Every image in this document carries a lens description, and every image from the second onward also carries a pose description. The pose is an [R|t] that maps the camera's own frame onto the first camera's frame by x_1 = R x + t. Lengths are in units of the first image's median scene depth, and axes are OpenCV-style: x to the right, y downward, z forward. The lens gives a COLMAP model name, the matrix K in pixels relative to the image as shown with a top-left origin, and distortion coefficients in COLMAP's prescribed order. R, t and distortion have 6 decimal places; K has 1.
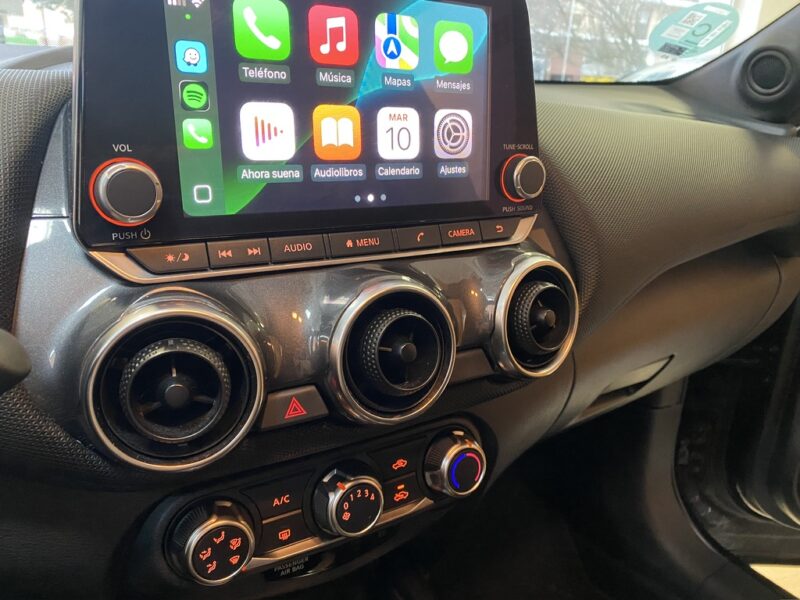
lens RADIAL K [[611.0, 0, 398.1], [0, 611.0, 306.4], [0, 0, 1]] dist [0.011183, -0.014307]
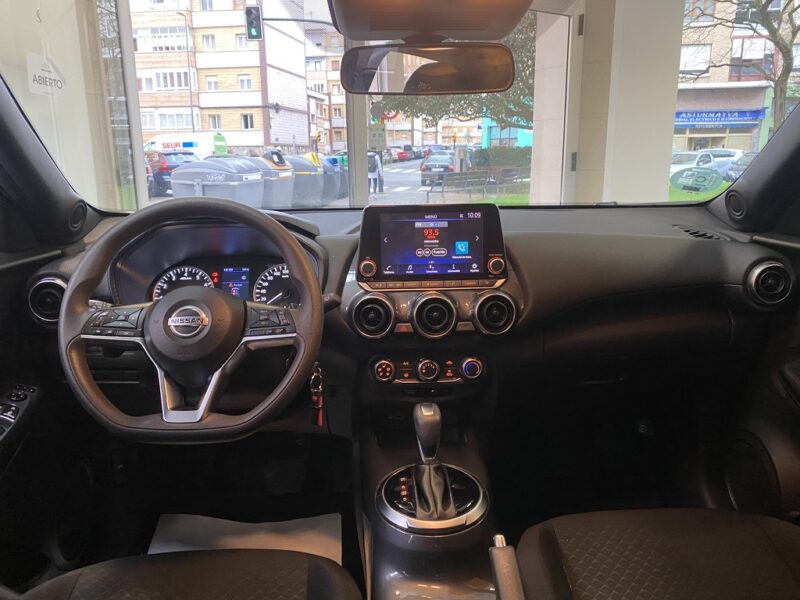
lens RADIAL K [[611.0, 0, 407.9], [0, 611.0, 299.9], [0, 0, 1]] dist [0.011183, -0.014307]
pose [[0.877154, 0.043986, -0.478190, 1.304485], [-0.104822, 0.989321, -0.101277, 0.303467], [0.468629, 0.138961, 0.872397, -1.790593]]
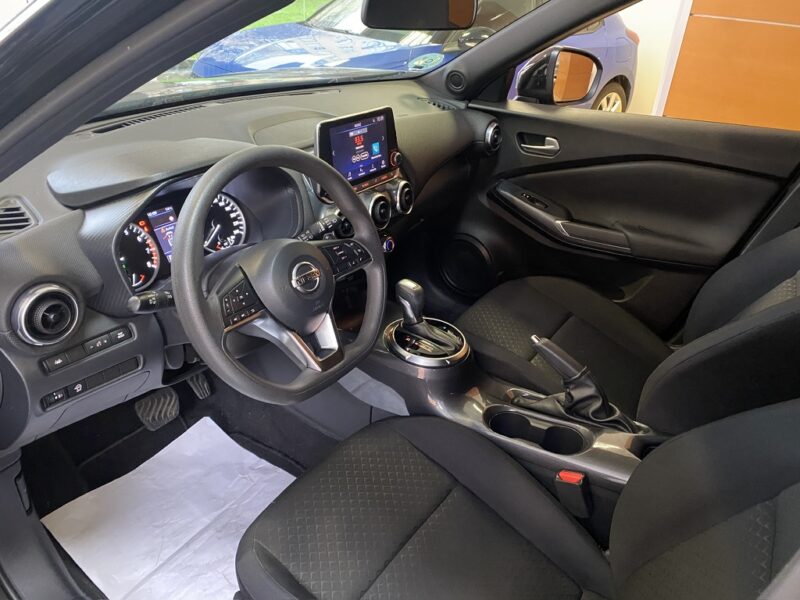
lens RADIAL K [[611.0, 0, 401.8], [0, 611.0, 301.8], [0, 0, 1]] dist [0.011183, -0.014307]
pose [[0.910525, -0.200748, 0.361447, -1.276055], [0.130621, 0.969111, 0.209194, -0.154283], [-0.392278, -0.143264, 0.908622, -2.470112]]
